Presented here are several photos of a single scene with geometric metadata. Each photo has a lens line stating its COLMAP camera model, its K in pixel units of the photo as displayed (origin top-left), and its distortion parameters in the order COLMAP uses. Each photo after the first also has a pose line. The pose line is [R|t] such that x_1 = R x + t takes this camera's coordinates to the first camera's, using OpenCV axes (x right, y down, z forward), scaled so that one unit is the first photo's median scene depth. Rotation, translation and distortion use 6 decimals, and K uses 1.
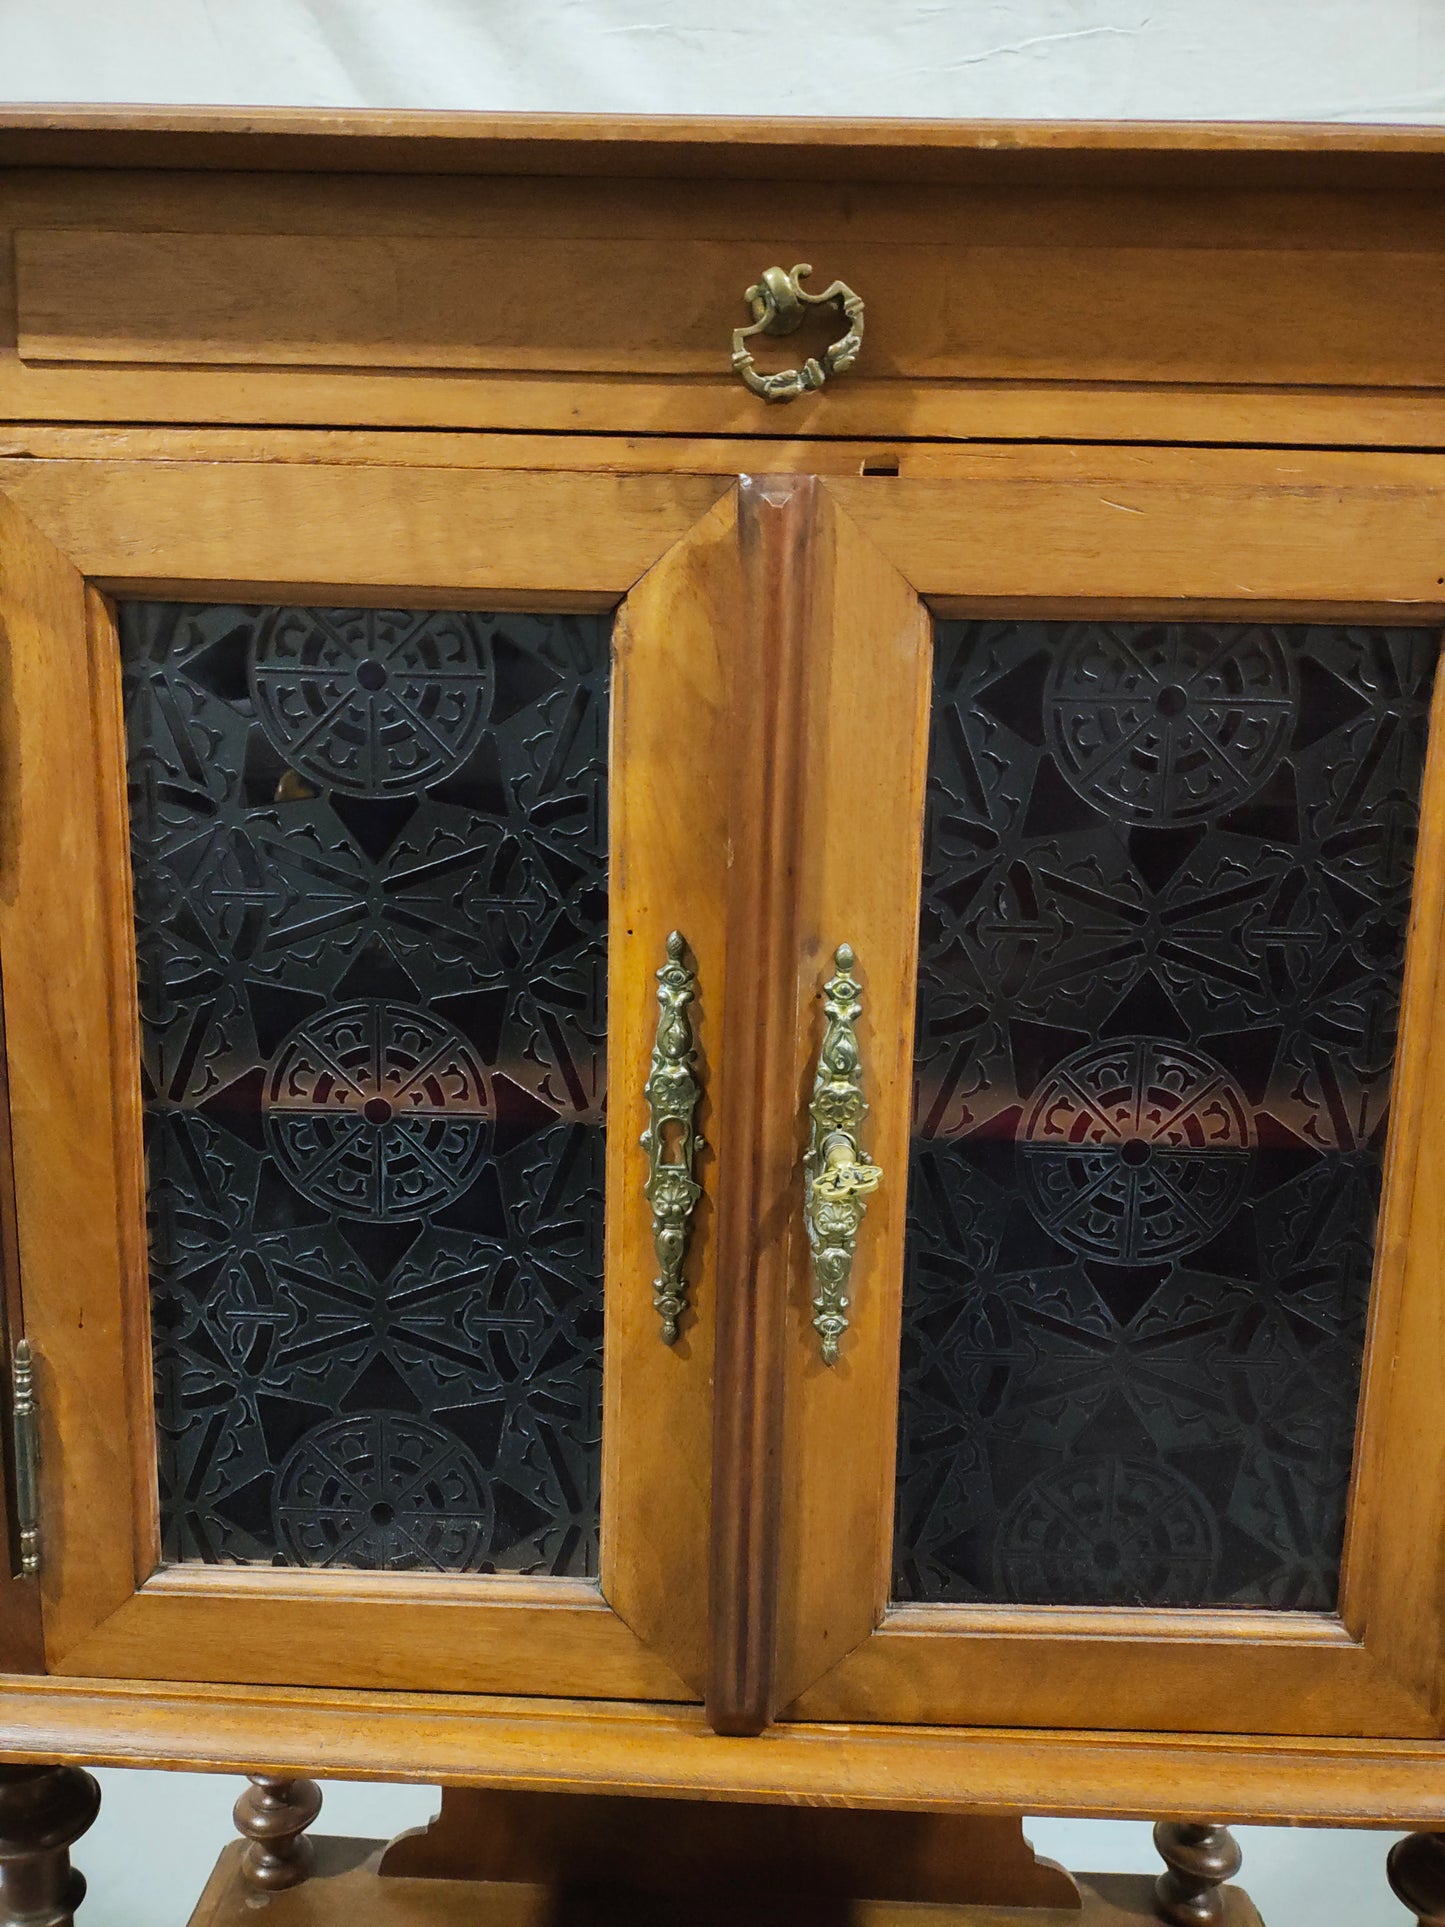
lens RADIAL K [[1418.4, 0, 713.8], [0, 1418.4, 971.4], [0, 0, 1]] dist [0.039562, -0.045074]
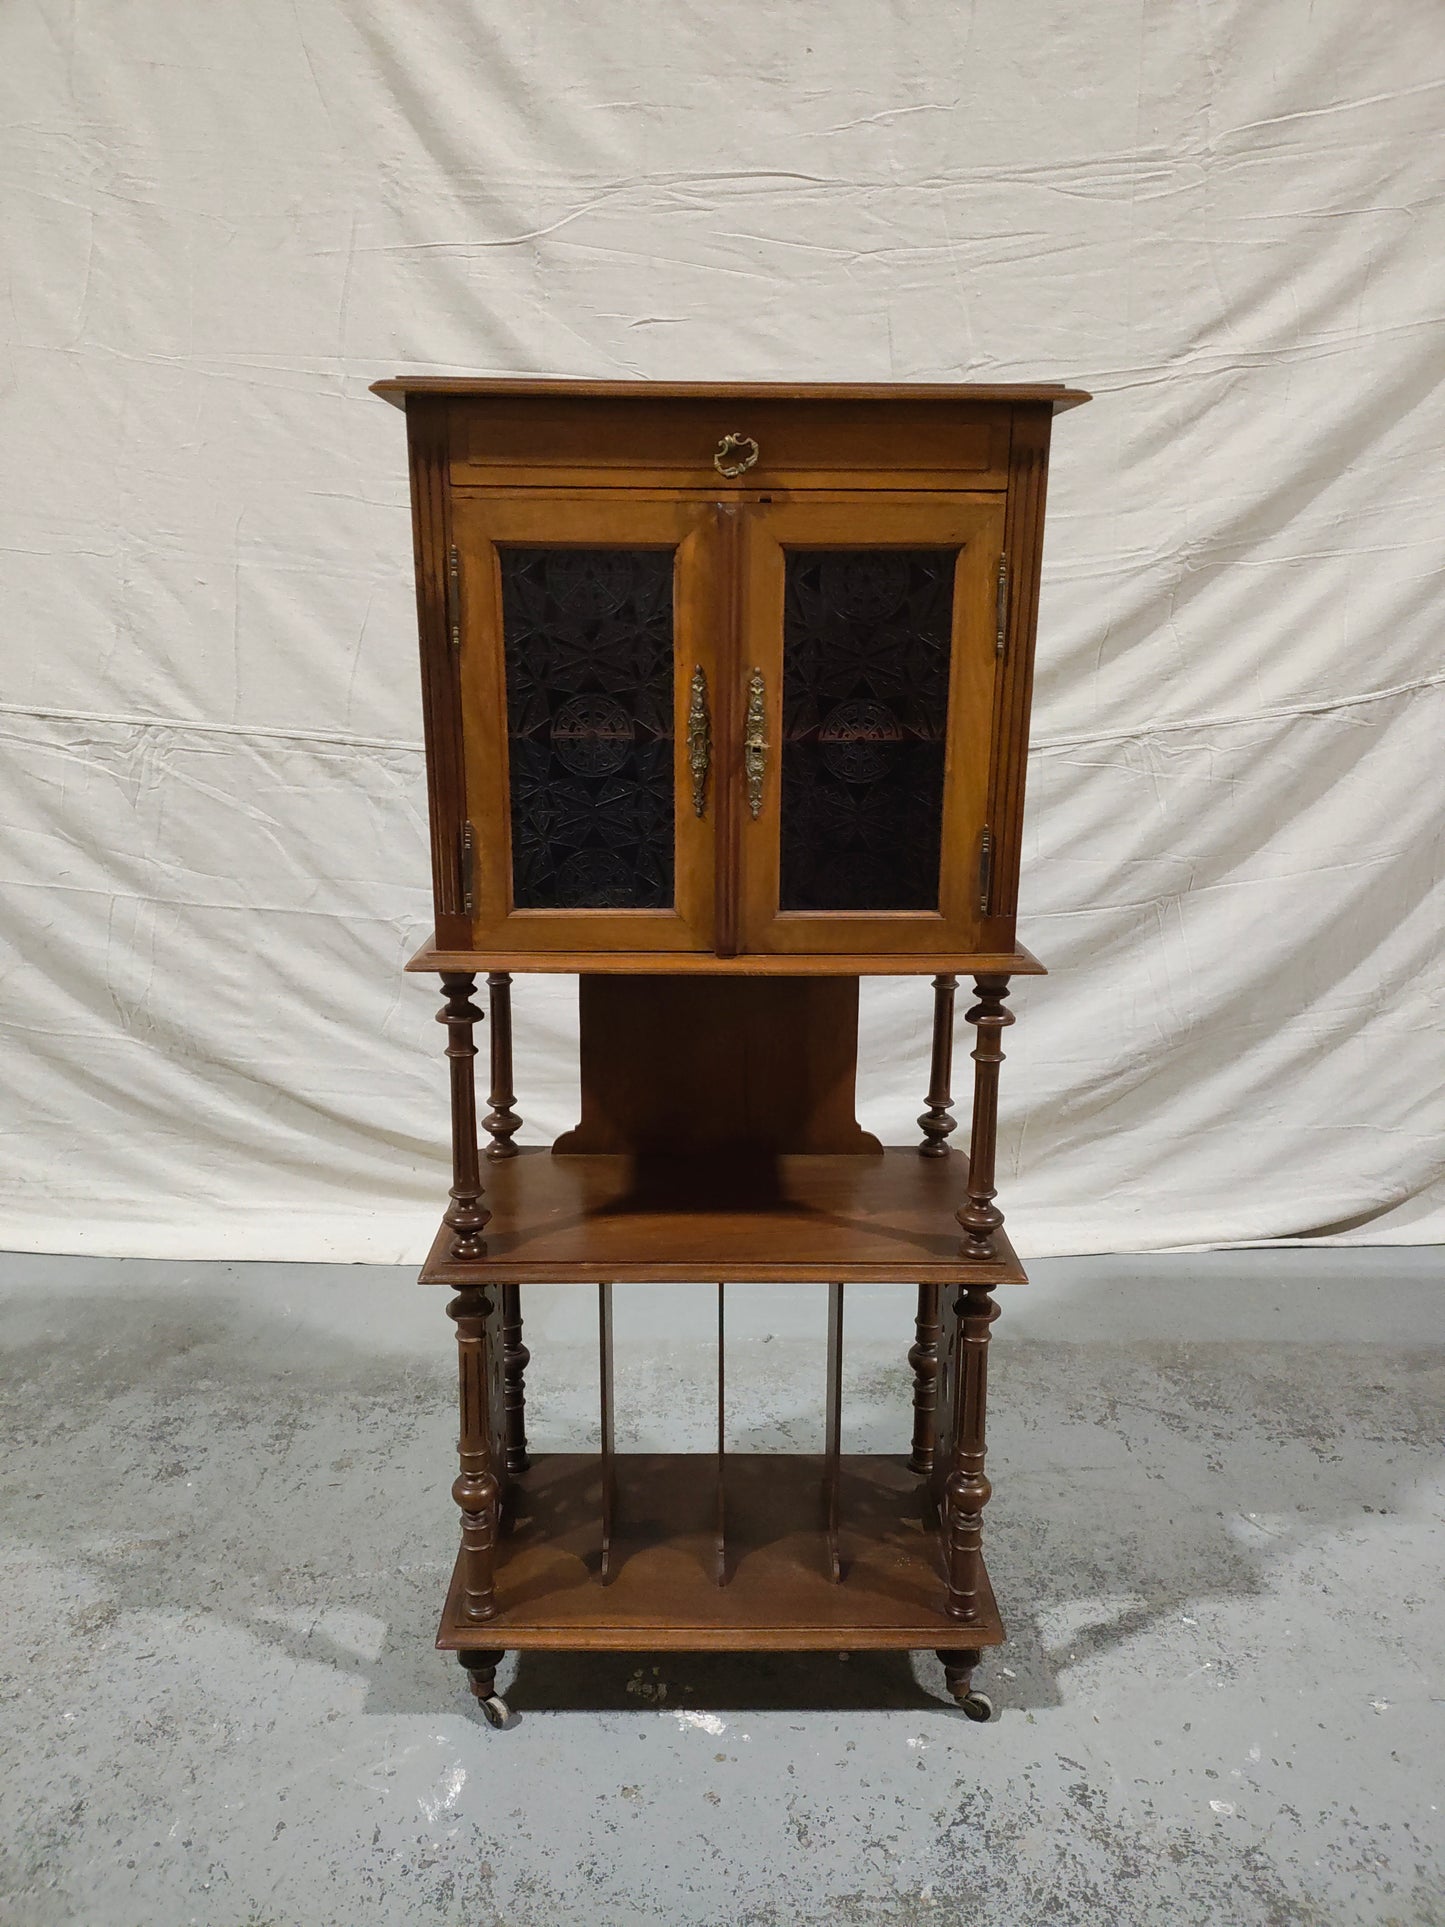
lens RADIAL K [[1410.6, 0, 720.5], [0, 1410.6, 964.8], [0, 0, 1]] dist [0.054913, -0.062681]
pose [[0.998660, -0.029827, 0.042296, -0.116273], [0.025818, 0.995392, 0.092353, 0.300417], [-0.044856, -0.091137, 0.994828, -1.818859]]
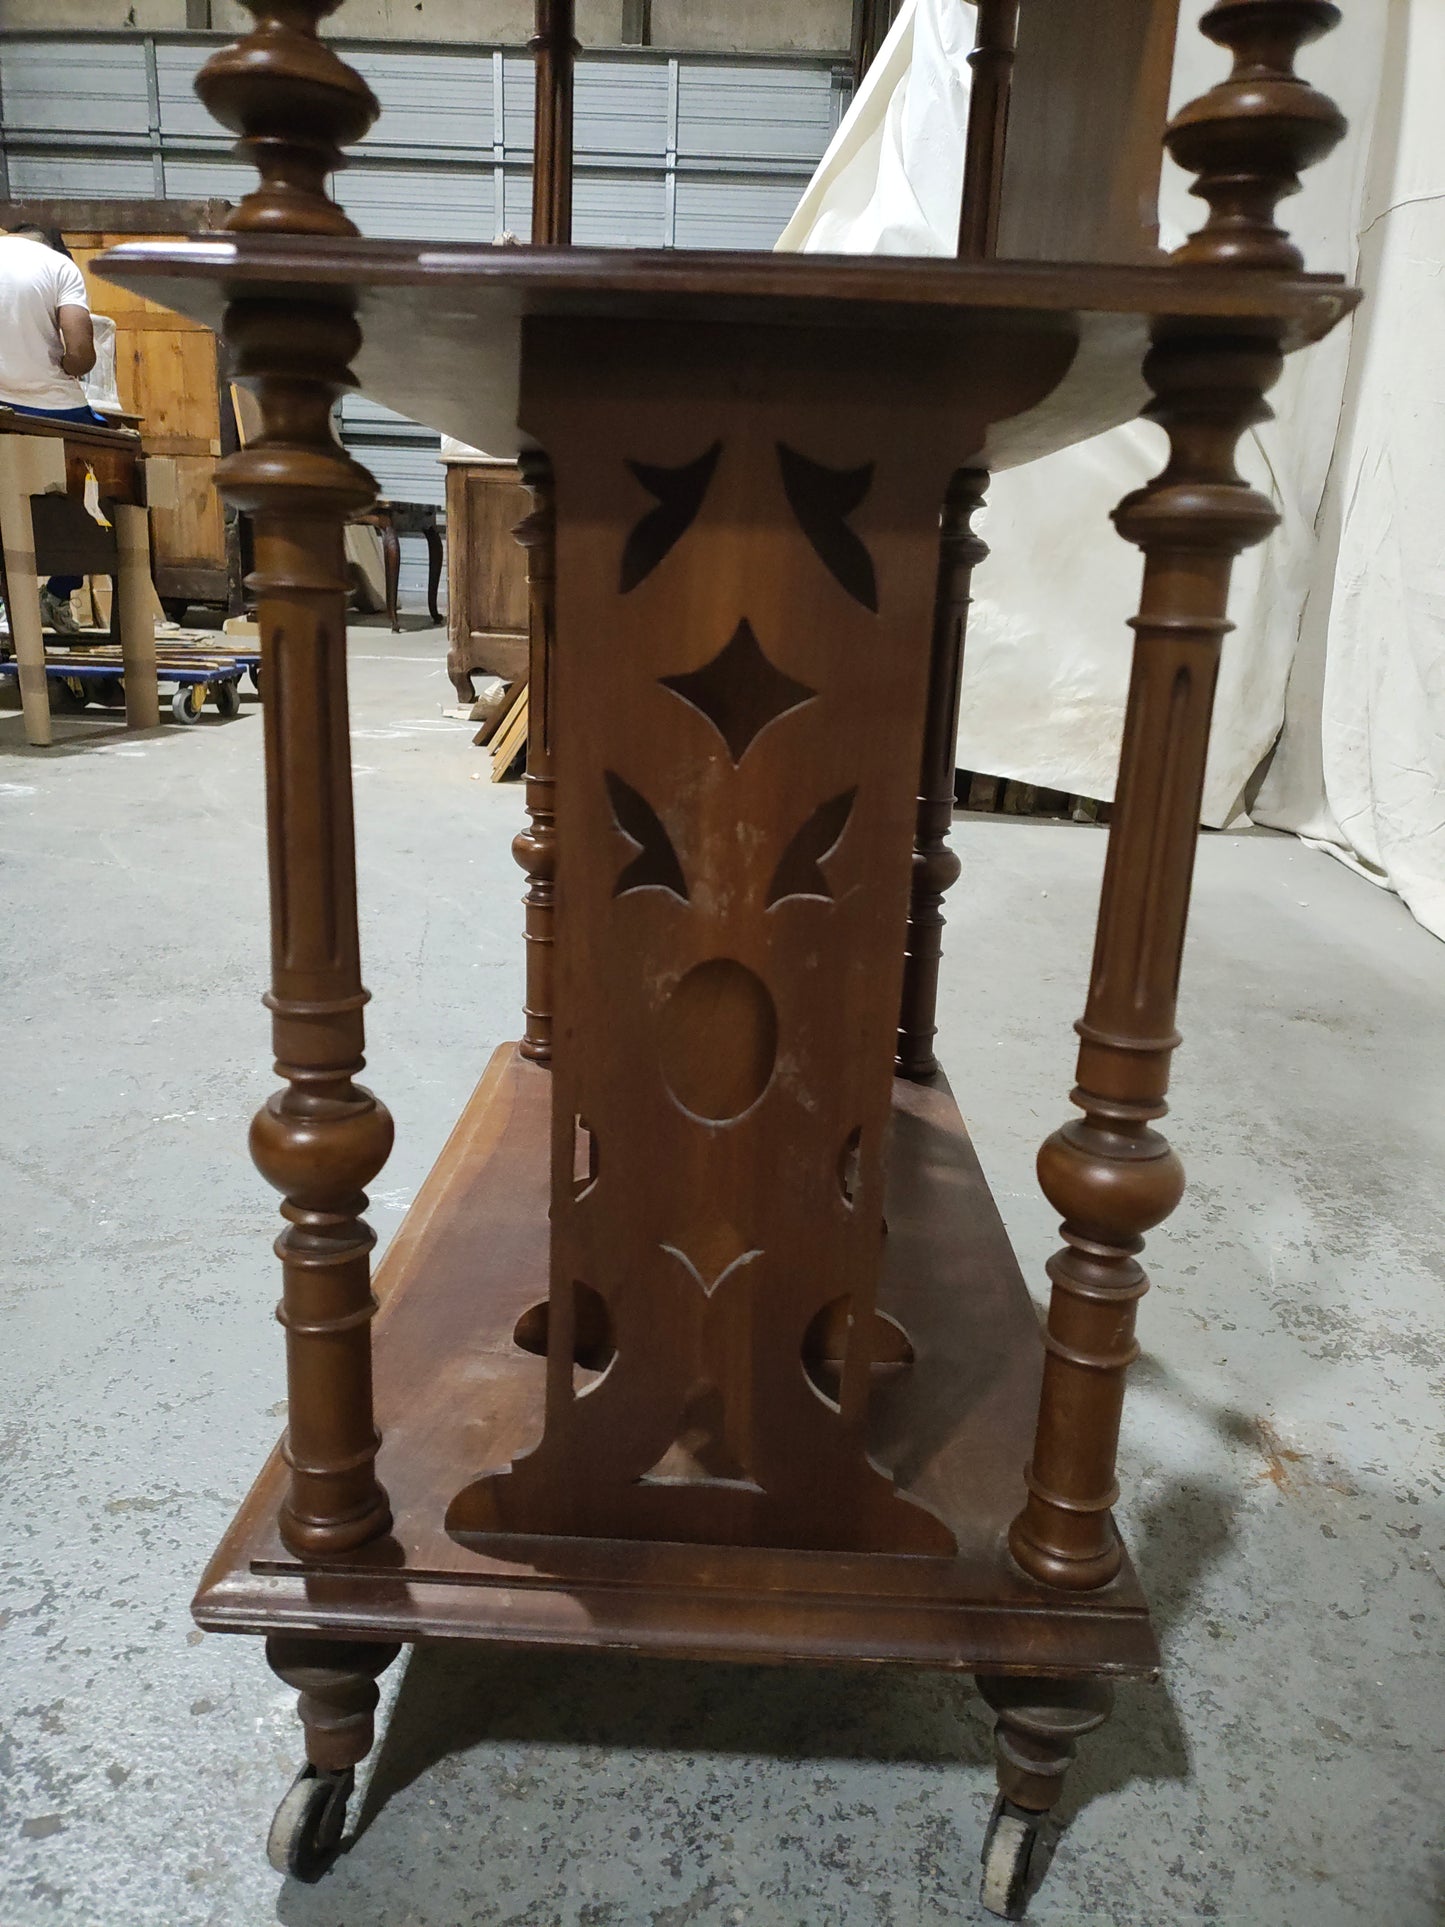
lens RADIAL K [[1418.4, 0, 723.2], [0, 1418.4, 970.9], [0, 0, 1]] dist [0.039562, -0.045074]
pose [[0.012711, 0.242419, -0.970089, 1.515046], [-0.198298, 0.951509, 0.235177, 1.383558], [0.980059, 0.189377, 0.060165, 1.455446]]
